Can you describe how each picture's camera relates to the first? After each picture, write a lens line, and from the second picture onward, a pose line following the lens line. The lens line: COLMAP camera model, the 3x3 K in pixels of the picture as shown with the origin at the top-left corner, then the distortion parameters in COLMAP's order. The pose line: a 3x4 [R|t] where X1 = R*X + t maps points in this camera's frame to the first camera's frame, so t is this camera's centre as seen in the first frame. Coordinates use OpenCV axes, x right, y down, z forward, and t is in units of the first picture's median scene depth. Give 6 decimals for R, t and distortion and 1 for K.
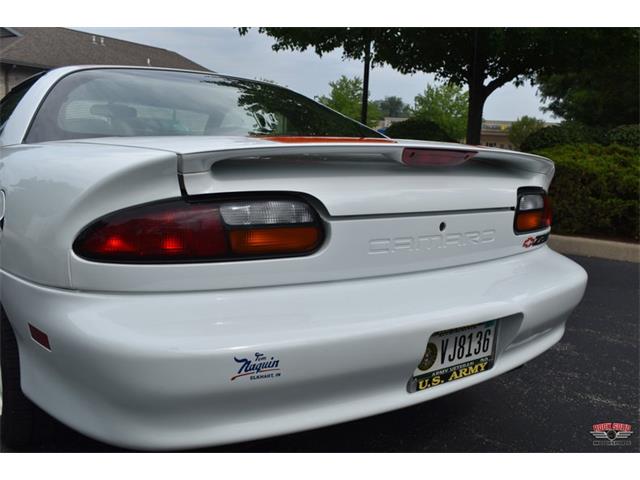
lens RADIAL K [[587.0, 0, 320.1], [0, 587.0, 244.2], [0, 0, 1]] dist [-0.084340, 0.000000]
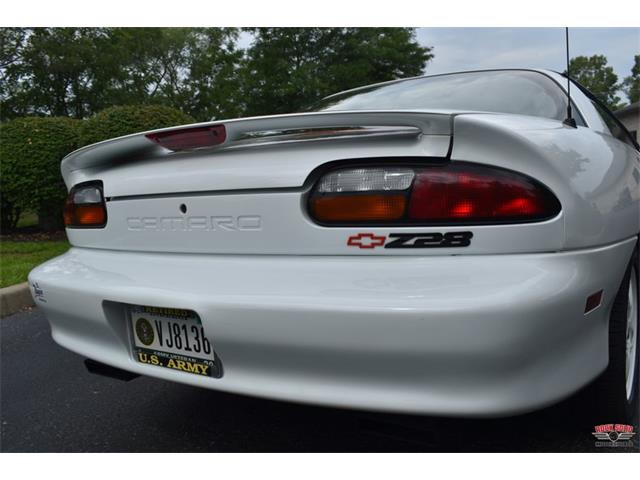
lens RADIAL K [[578.5, 0, 334.9], [0, 578.5, 249.2], [0, 0, 1]] dist [-0.095027, 0.028911]
pose [[0.355307, 0.053187, -0.933235, 1.168222], [-0.087187, 0.995913, 0.023565, -0.007358], [0.930675, 0.072993, 0.358492, 0.877792]]
